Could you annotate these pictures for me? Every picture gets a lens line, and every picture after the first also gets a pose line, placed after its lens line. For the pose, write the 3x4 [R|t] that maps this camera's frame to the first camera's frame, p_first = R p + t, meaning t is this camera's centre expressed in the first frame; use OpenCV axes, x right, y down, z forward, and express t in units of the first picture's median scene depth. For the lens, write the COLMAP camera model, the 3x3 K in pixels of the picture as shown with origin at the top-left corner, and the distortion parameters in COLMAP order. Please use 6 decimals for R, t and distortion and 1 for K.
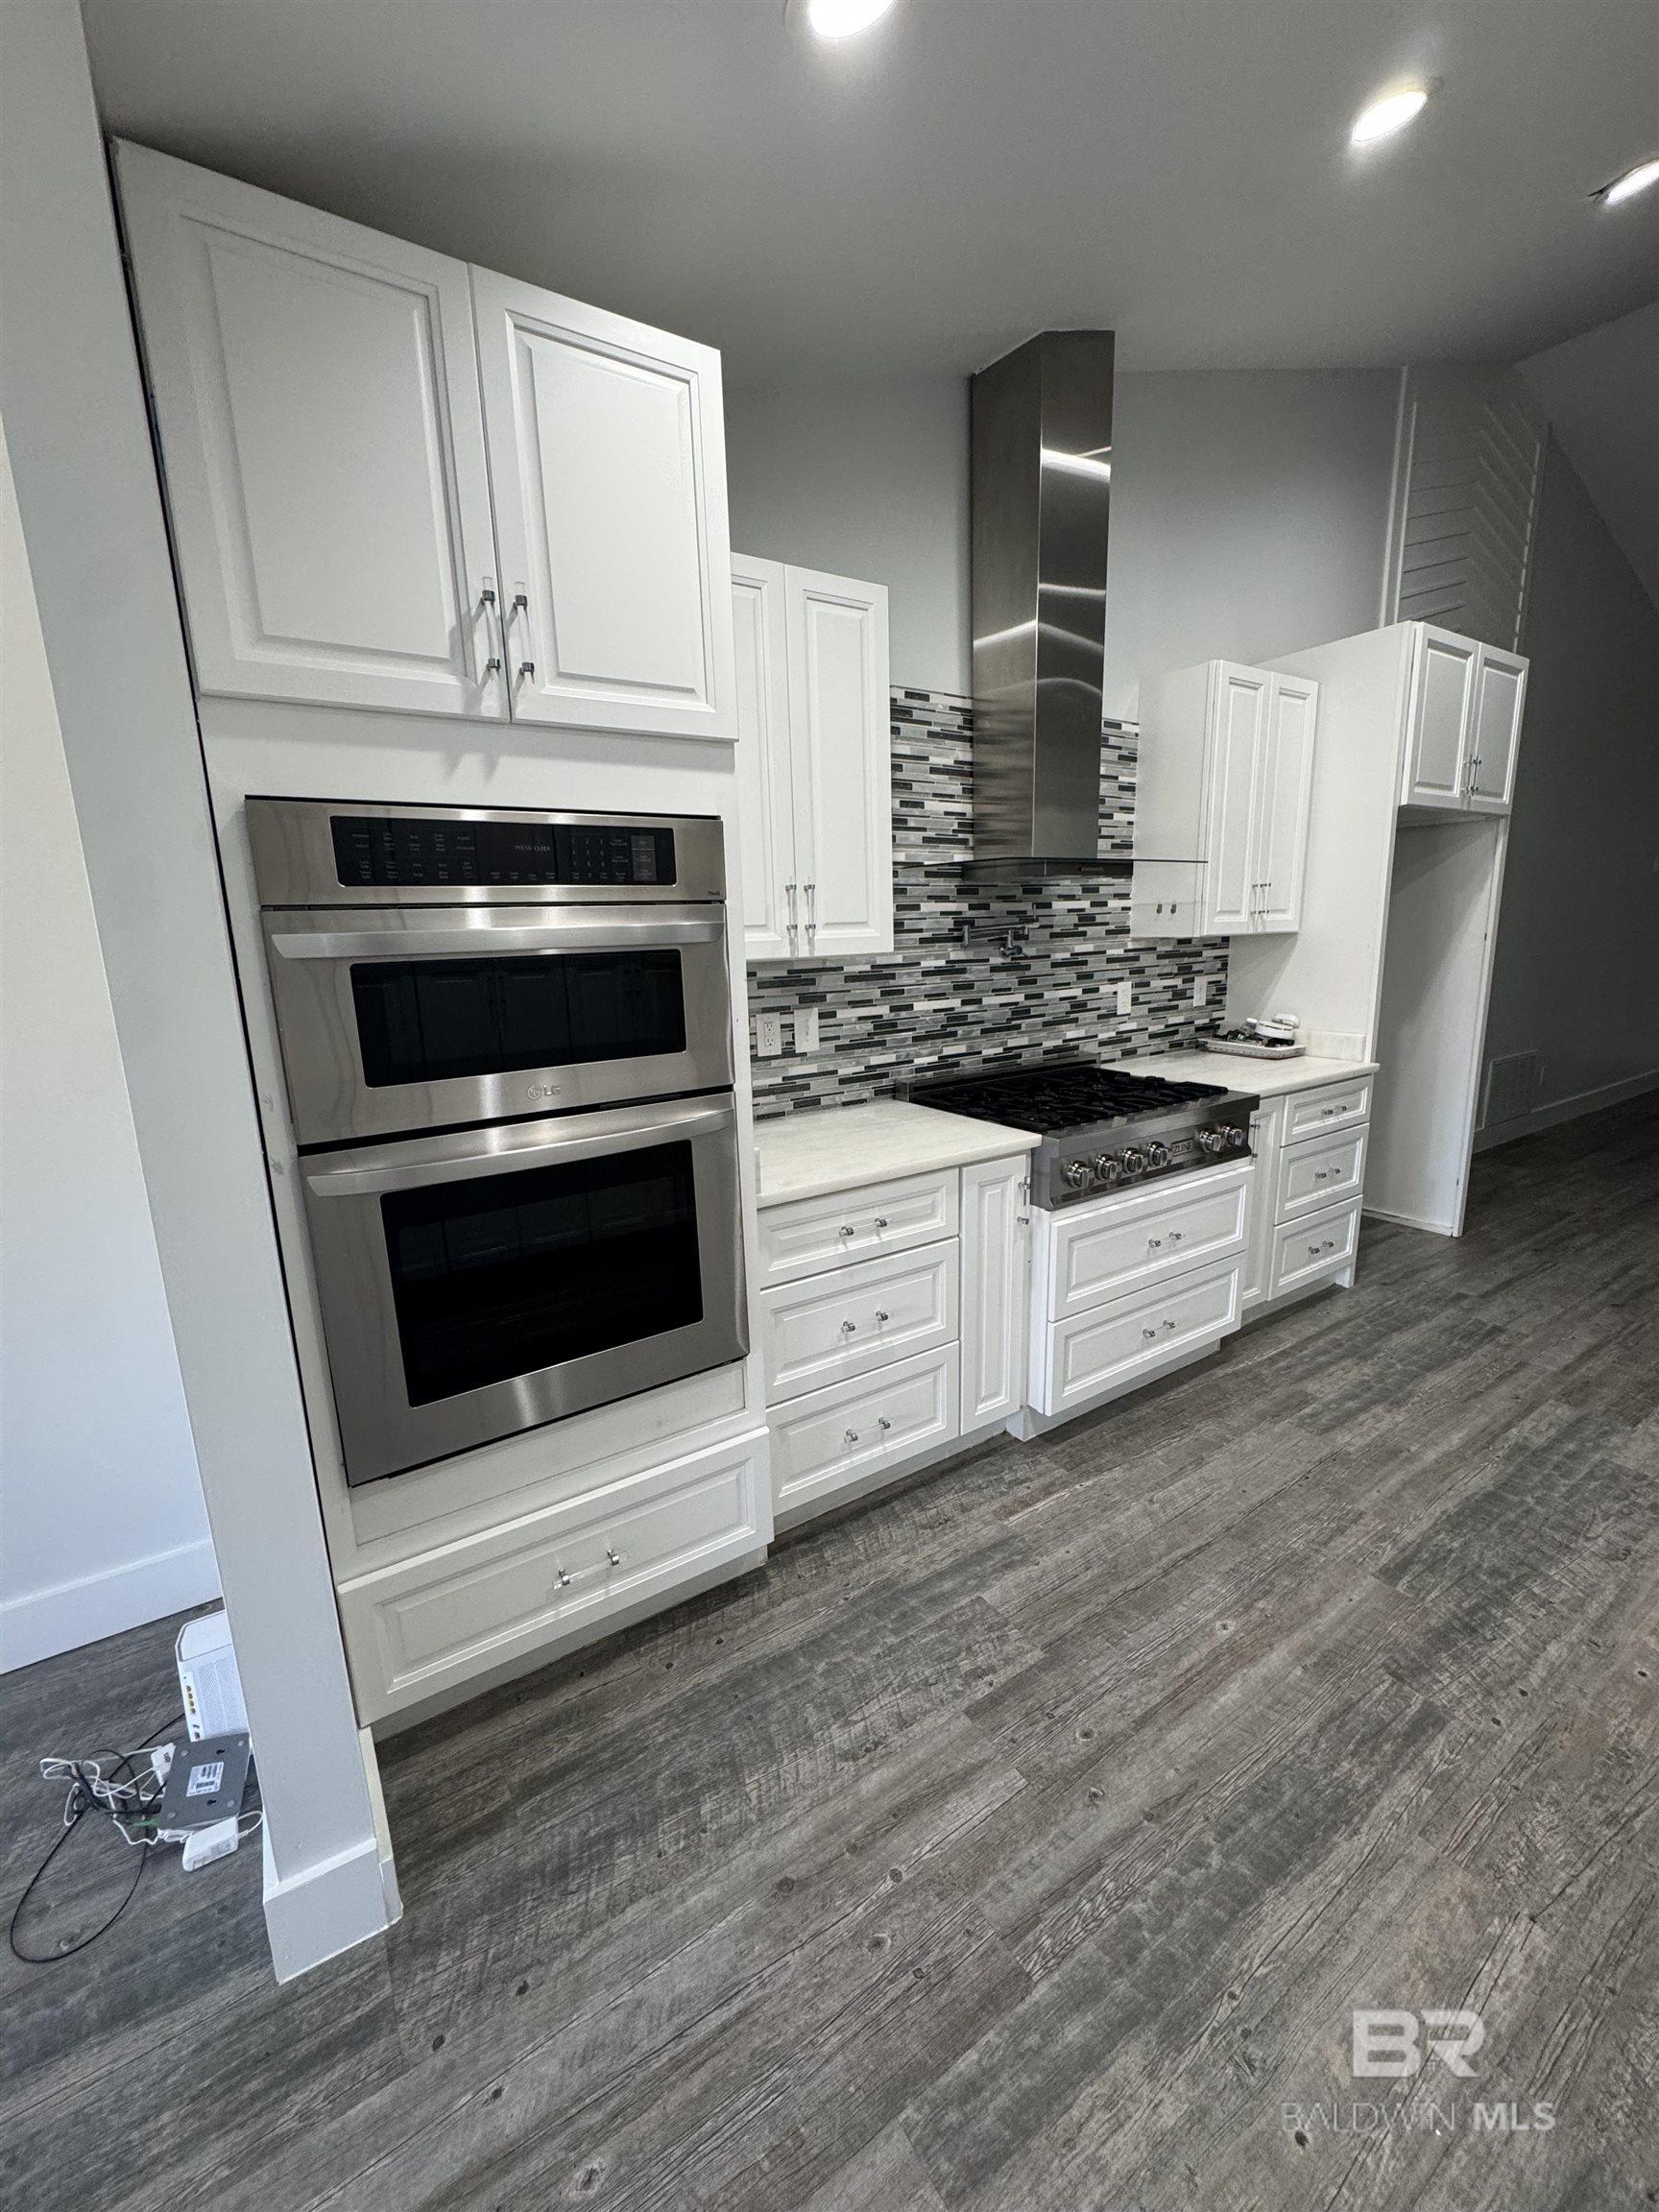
lens RADIAL K [[884.0, 0, 823.6], [0, 884.0, 1105.7], [0, 0, 1]] dist [-0.004741, 0.000669]
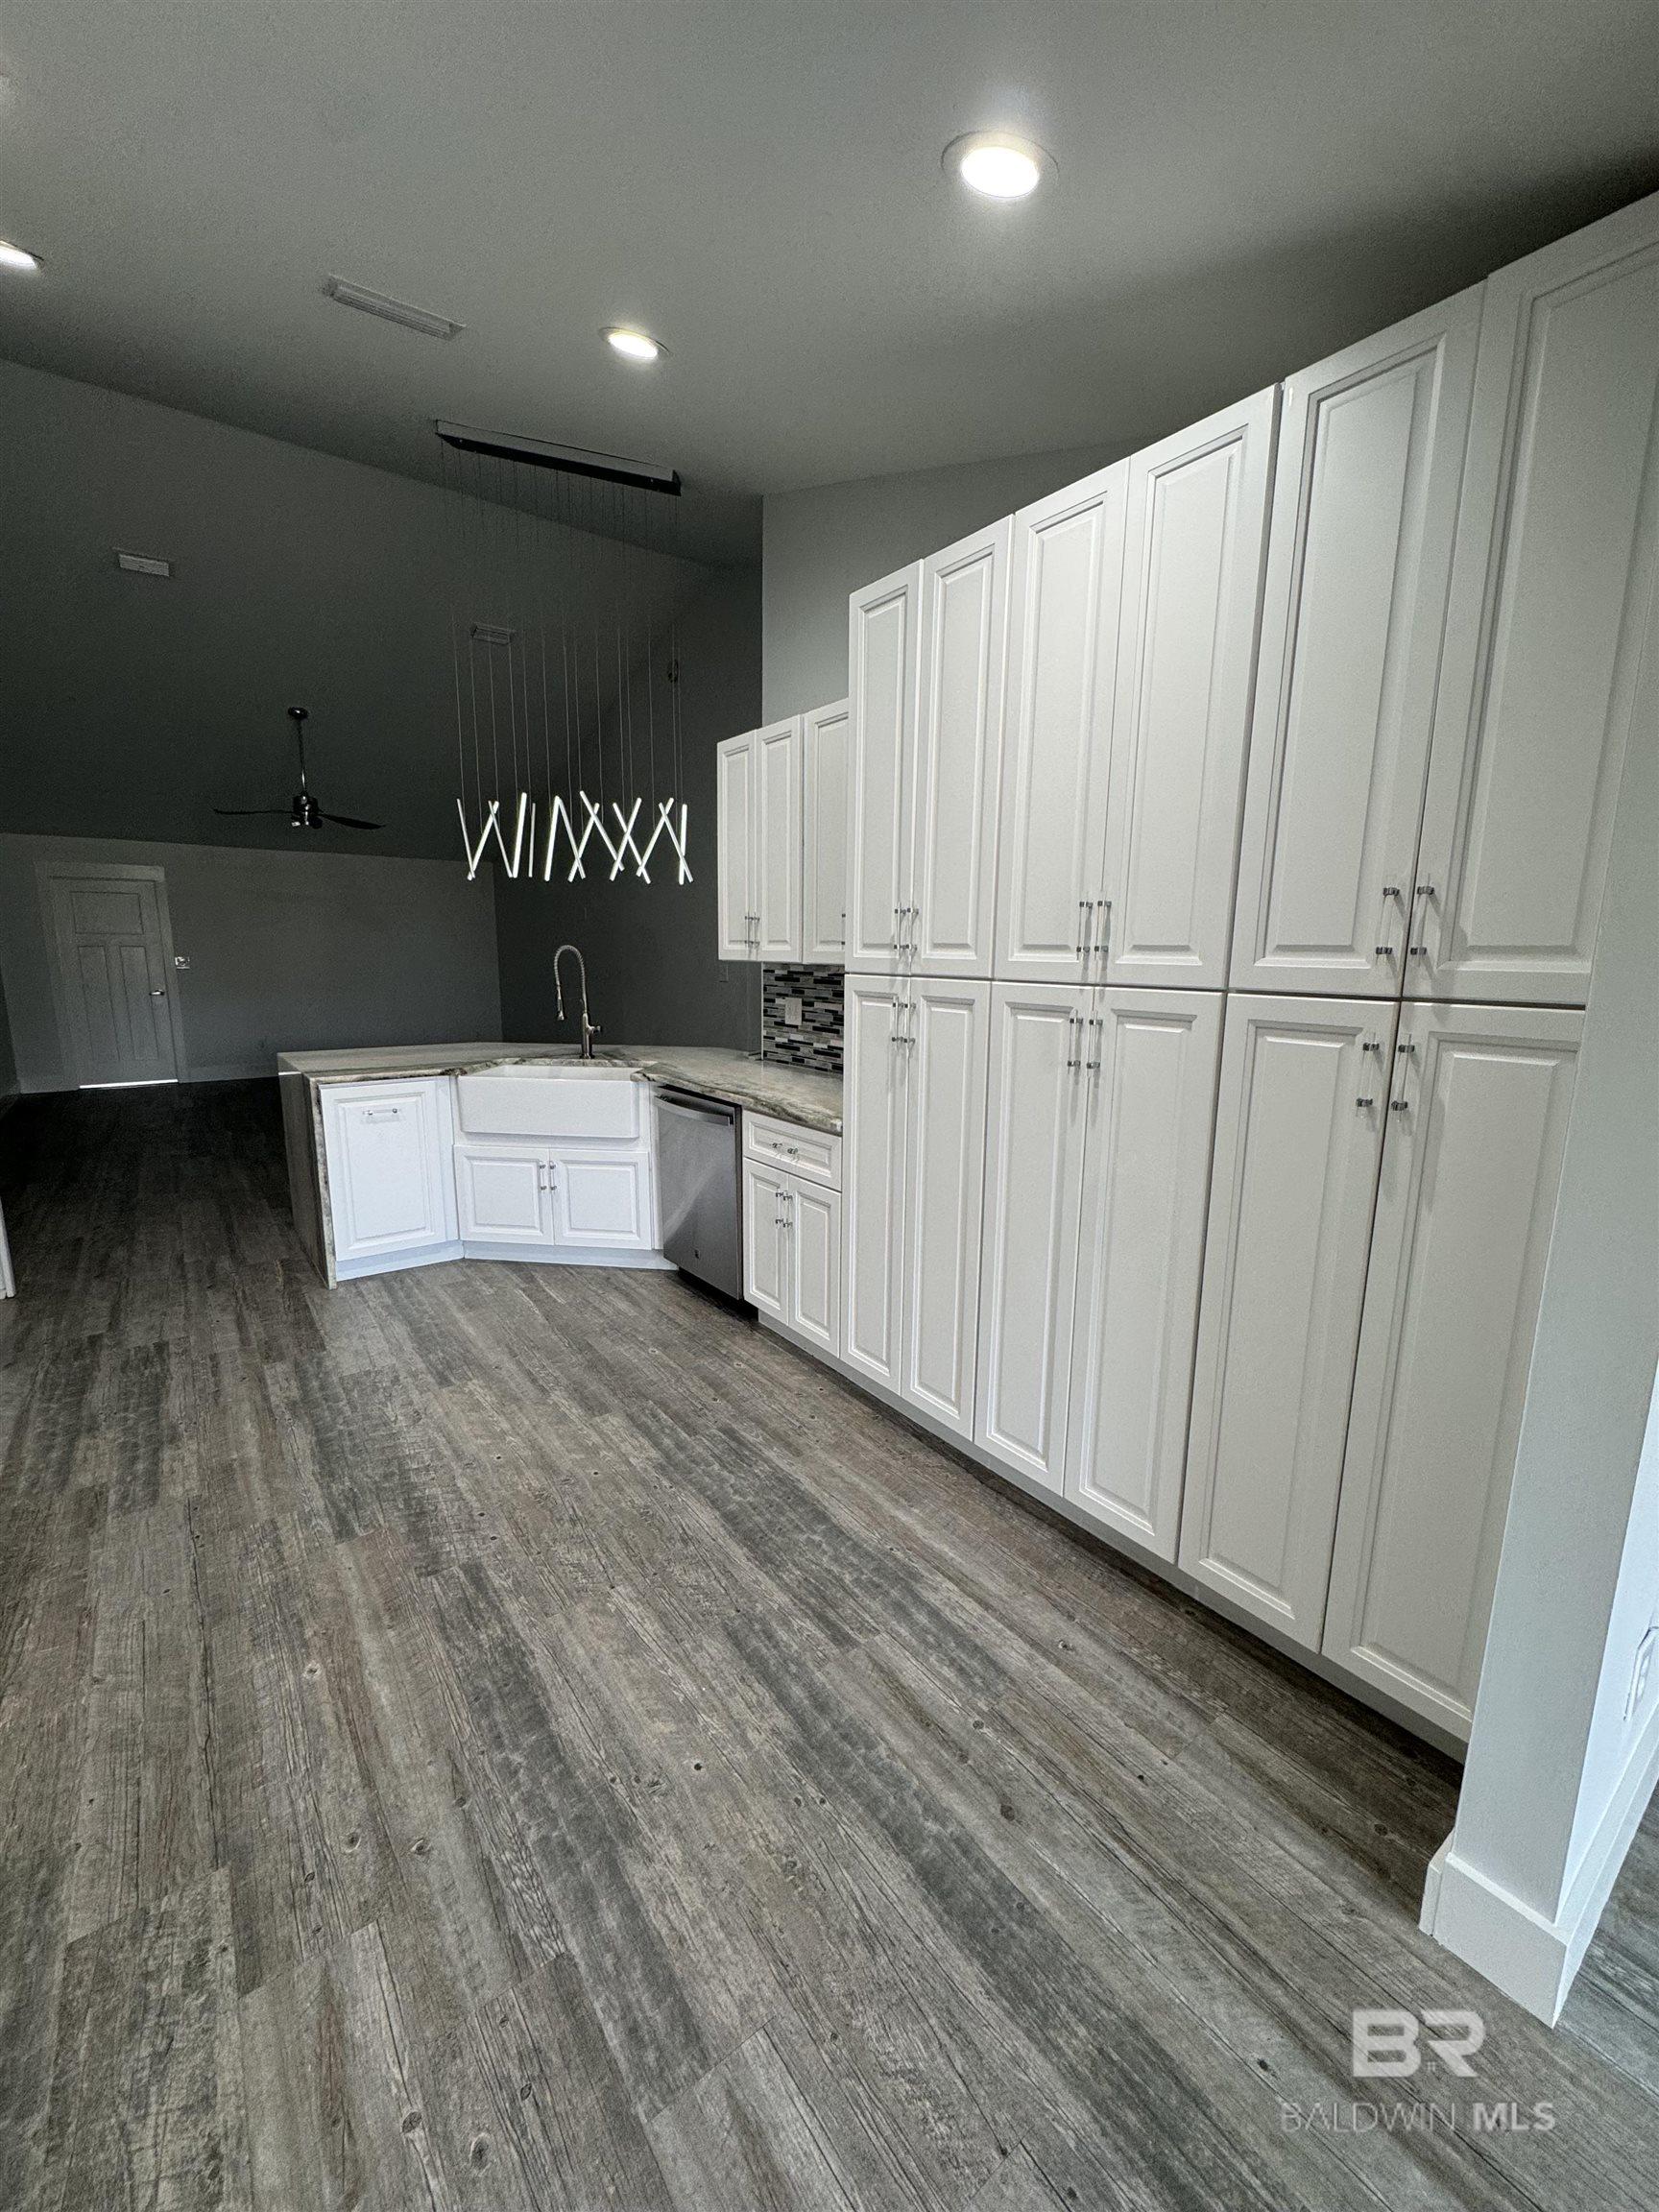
lens RADIAL K [[884.0, 0, 823.6], [0, 884.0, 1107.7], [0, 0, 1]] dist [-0.004741, 0.000669]
pose [[-0.062912, -0.152083, 0.986364, -0.438331], [0.192090, 0.967997, 0.161503, -0.056228], [-0.979359, 0.199631, -0.031685, 0.353472]]
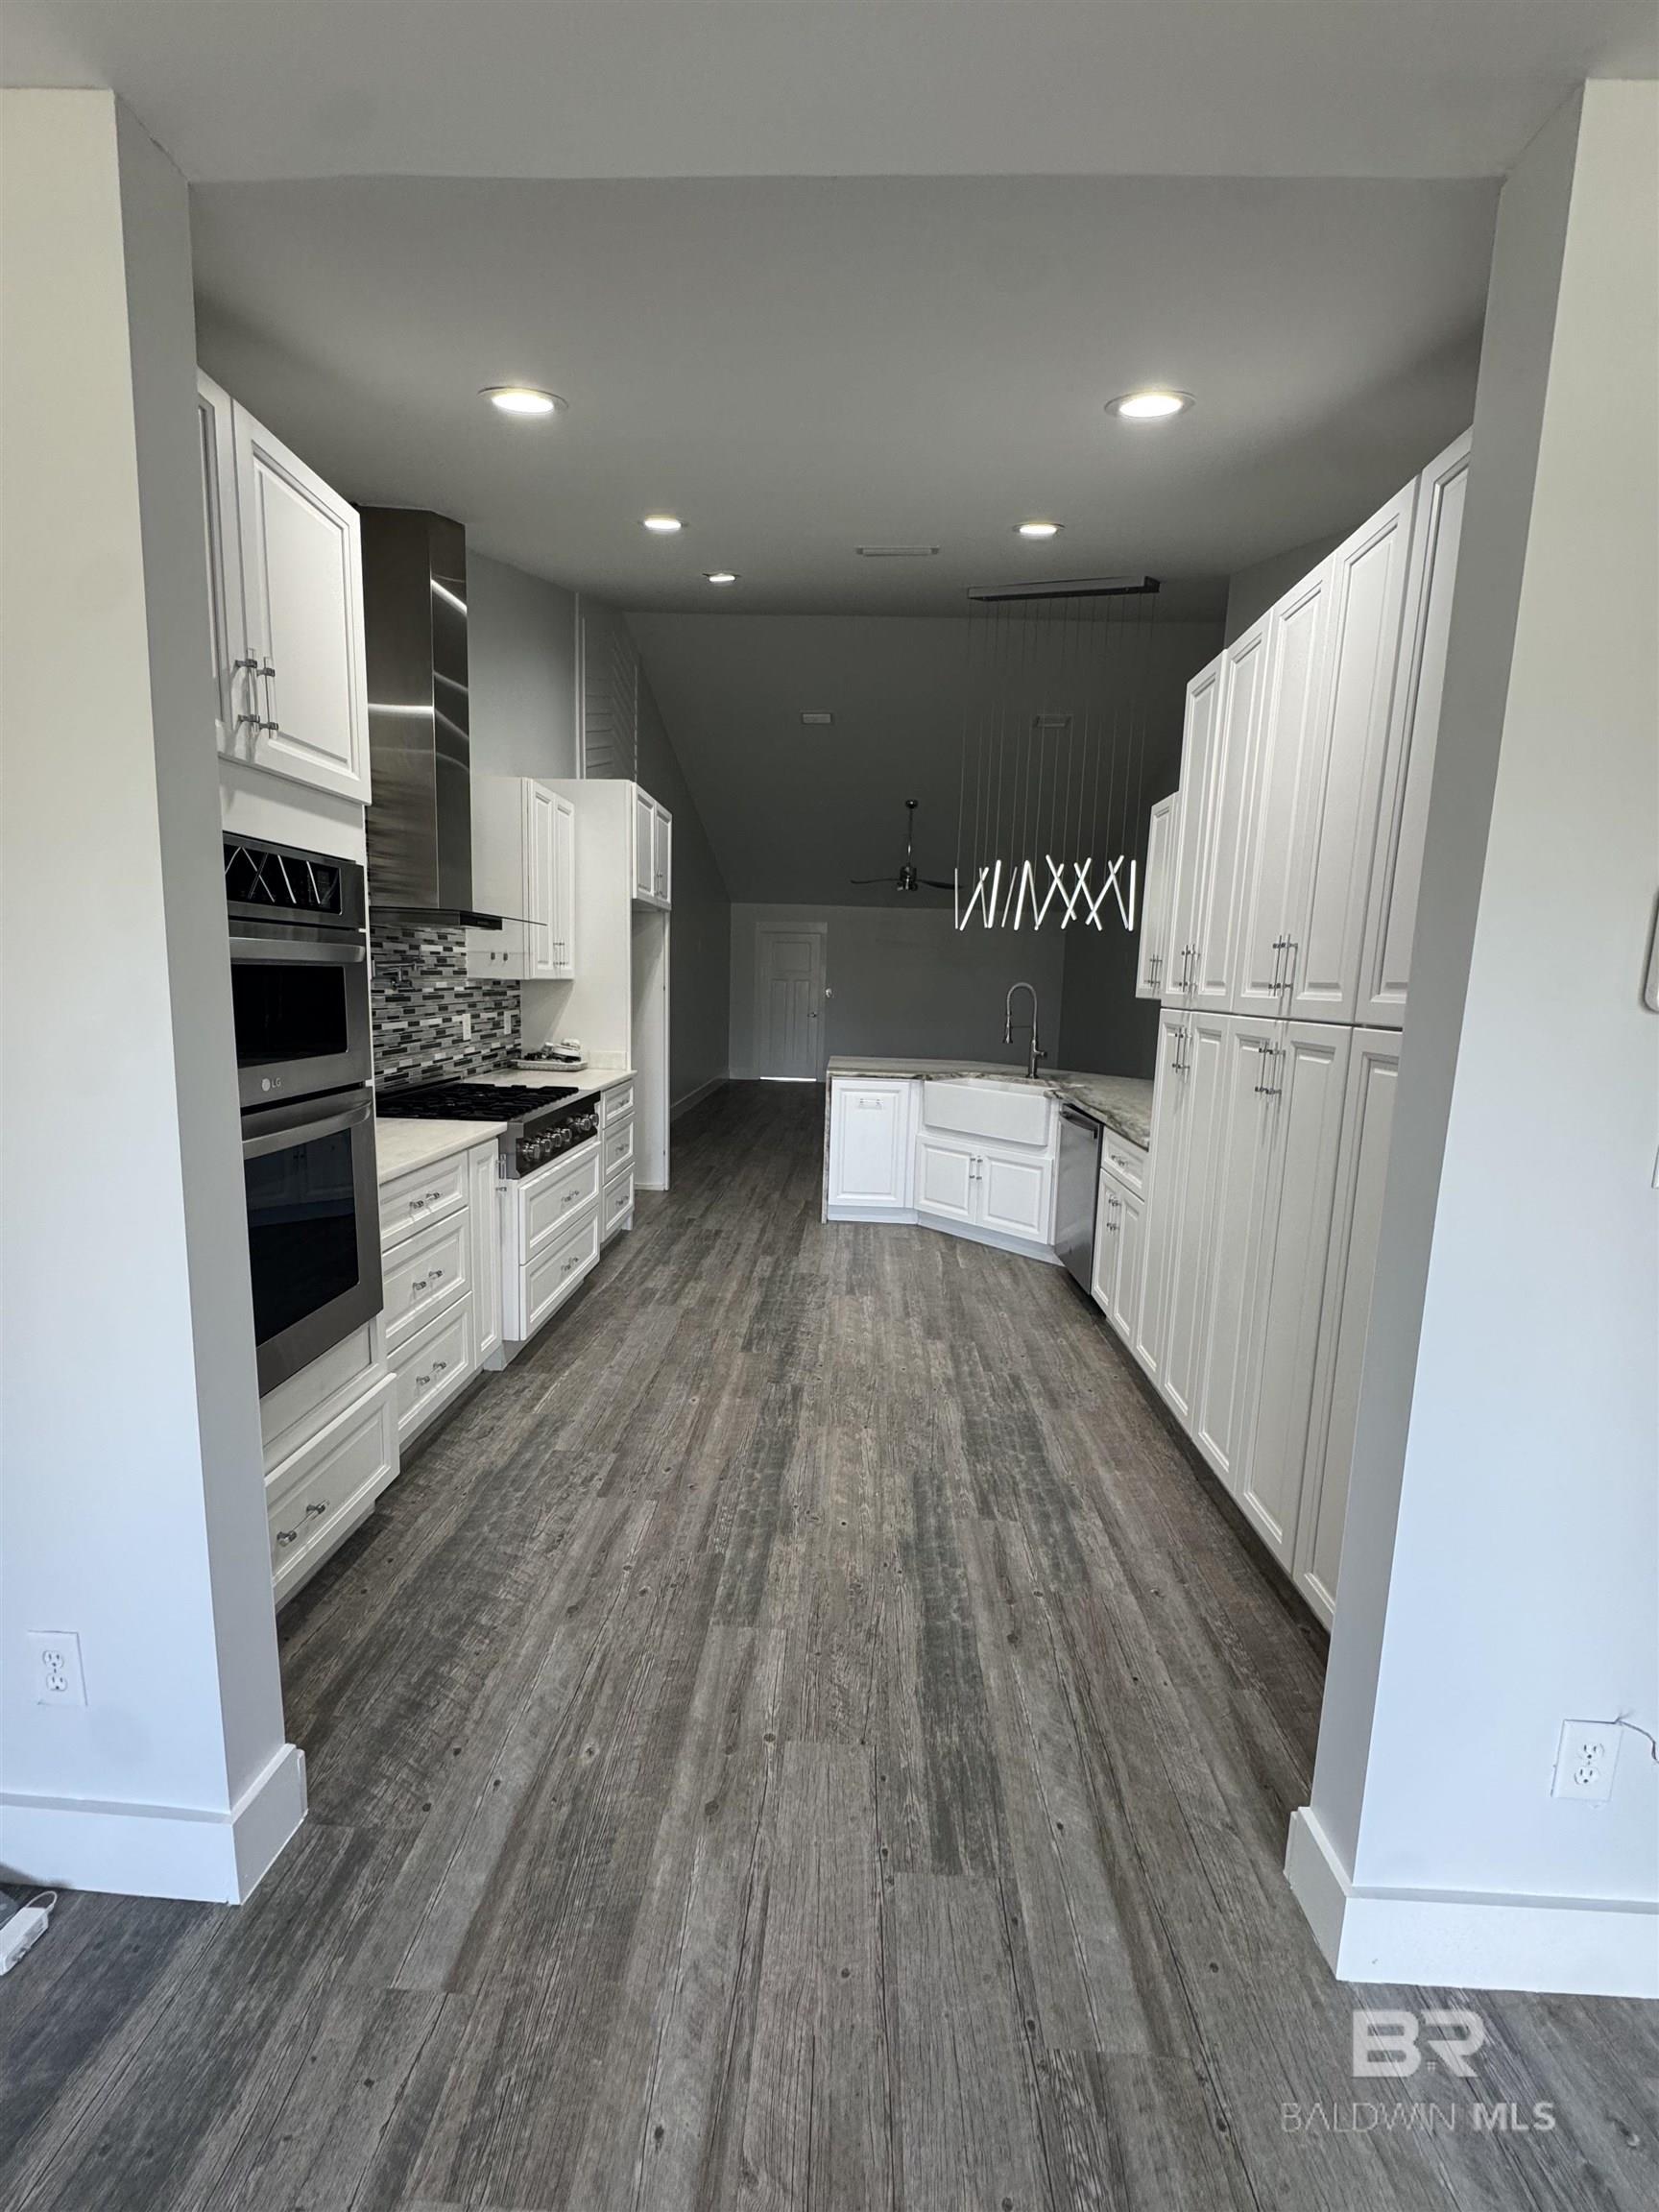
lens RADIAL K [[884.0, 0, 825.8], [0, 884.0, 1113.0], [0, 0, 1]] dist [-0.004741, 0.000669]
pose [[0.579606, -0.075449, 0.811397, -0.684026], [0.113667, 0.993456, 0.011183, 0.072816], [-0.806931, 0.085747, 0.584389, -0.195349]]
